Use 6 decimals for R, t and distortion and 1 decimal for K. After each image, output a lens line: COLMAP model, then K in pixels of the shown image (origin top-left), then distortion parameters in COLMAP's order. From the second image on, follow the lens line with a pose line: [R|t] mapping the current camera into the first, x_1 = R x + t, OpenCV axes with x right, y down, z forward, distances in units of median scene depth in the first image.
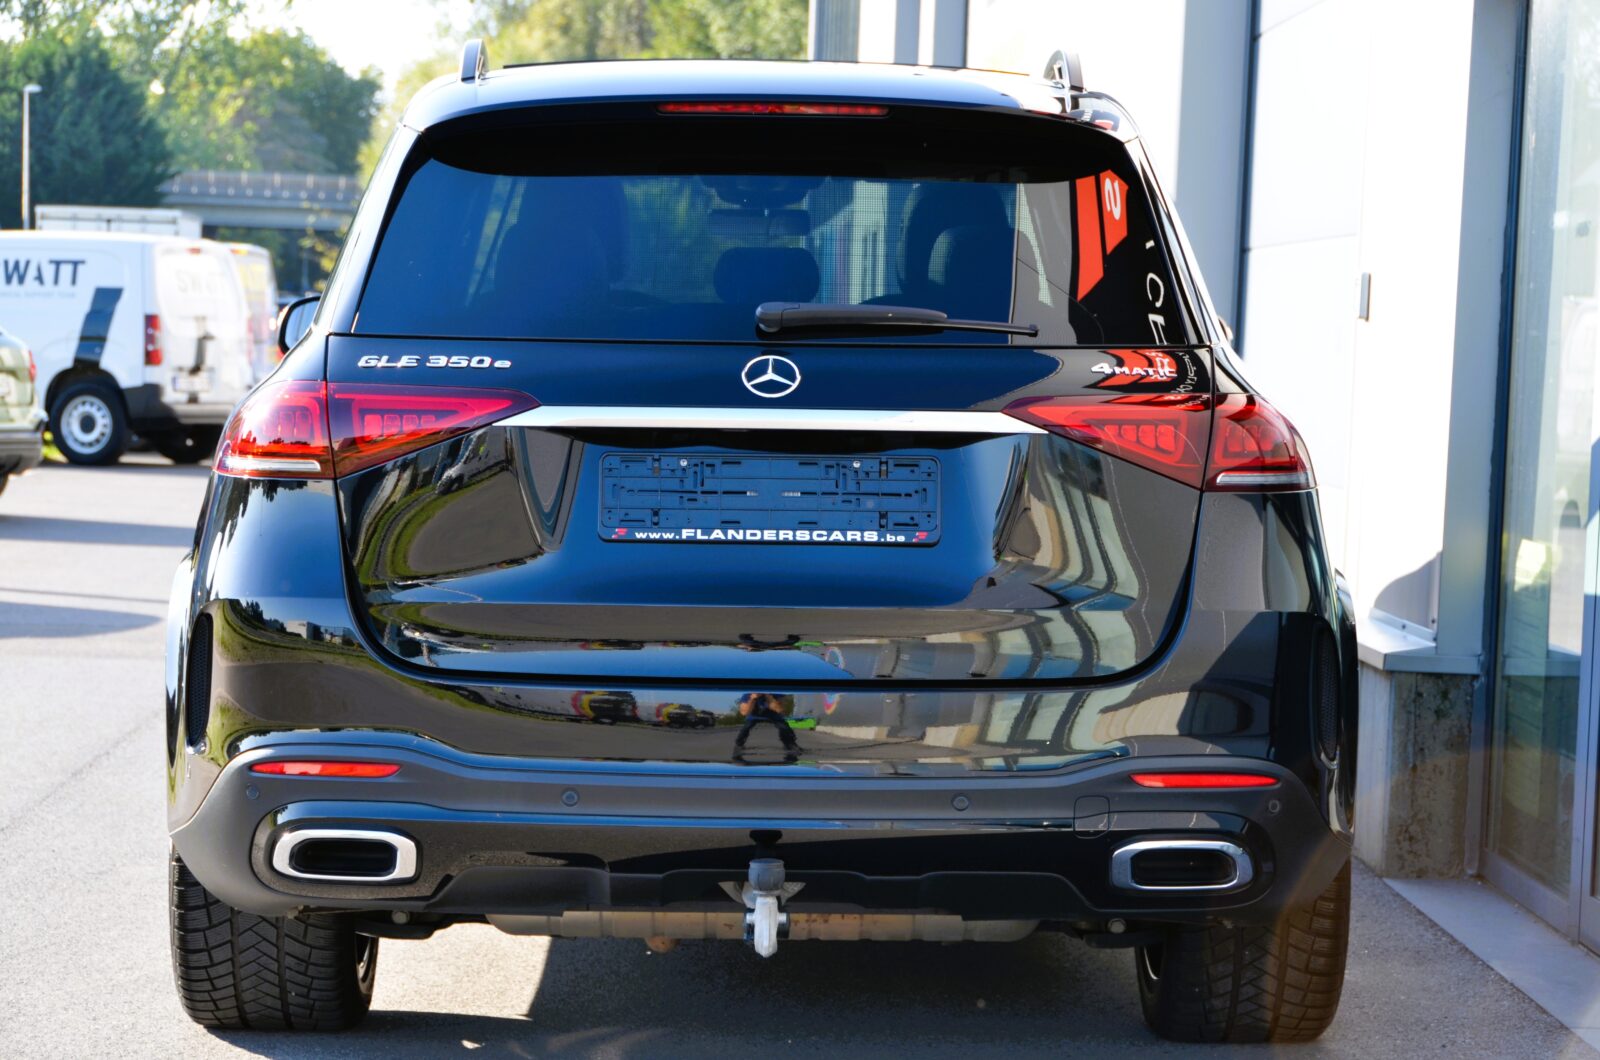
lens RADIAL K [[4499.0, 0, 800.0], [0, 4499.0, 530.0], [0, 0, 1]] dist [0.075743, 0.440231]
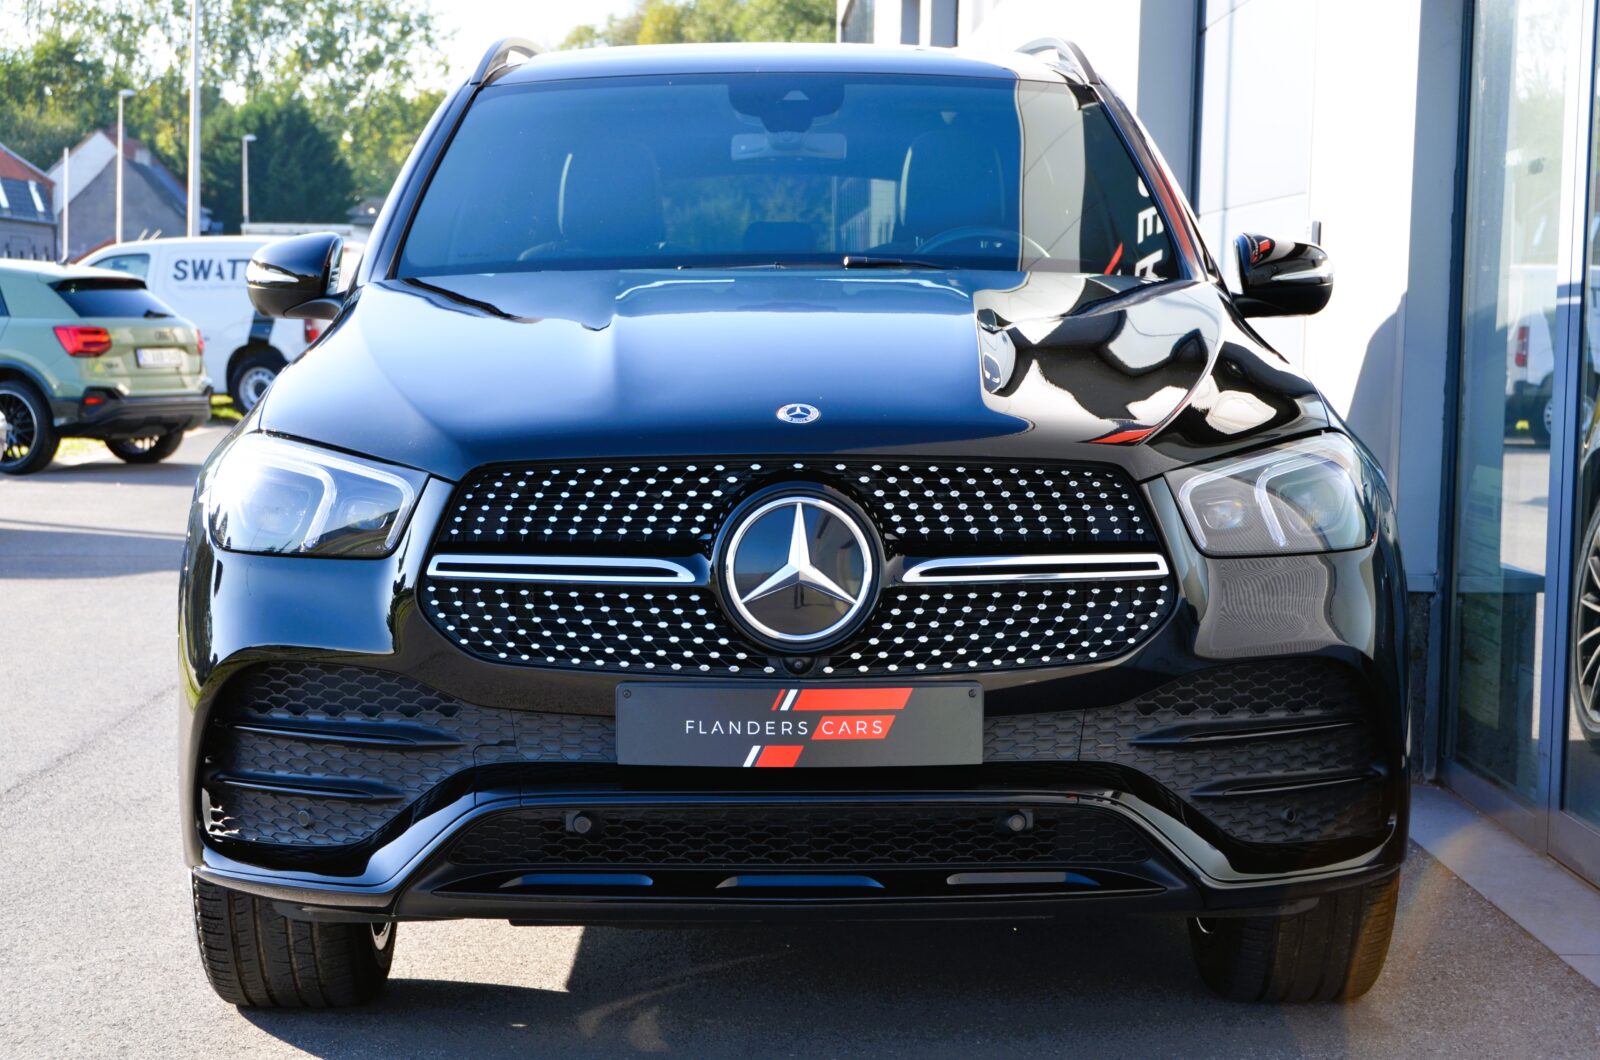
lens RADIAL K [[3120.8, 0, 800.0], [0, 3120.8, 530.0], [0, 0, 1]] dist [0.006330, 0.119641]
pose [[0.999680, -0.016709, -0.018989, 0.008695], [0.017112, 0.999628, 0.021258, -0.000456], [0.018627, -0.021576, 0.999594, 0.150201]]
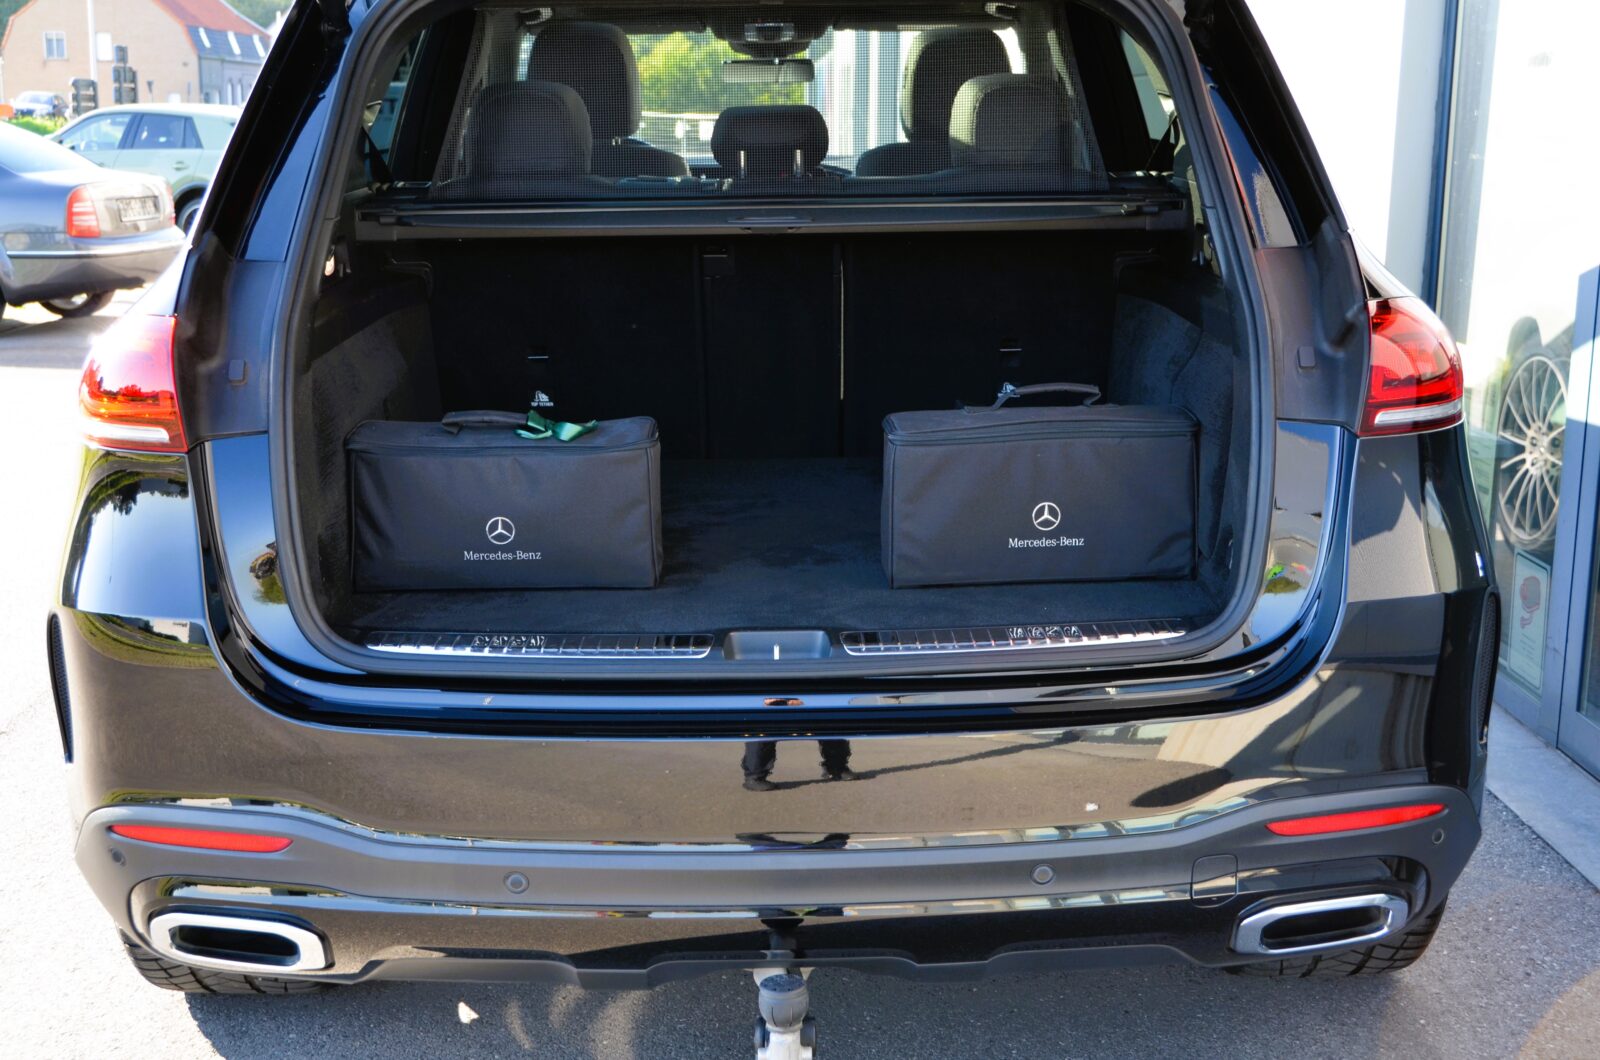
lens RADIAL K [[1863.0, 0, 823.0], [0, 1863.0, 527.9], [0, 0, 1]] dist [-0.011503, -0.011852]
pose [[0.999594, -0.028475, 0.000604, 0.000458], [0.027920, 0.983846, 0.176827, -0.022158], [-0.005629, -0.176739, 0.984242, 0.305696]]
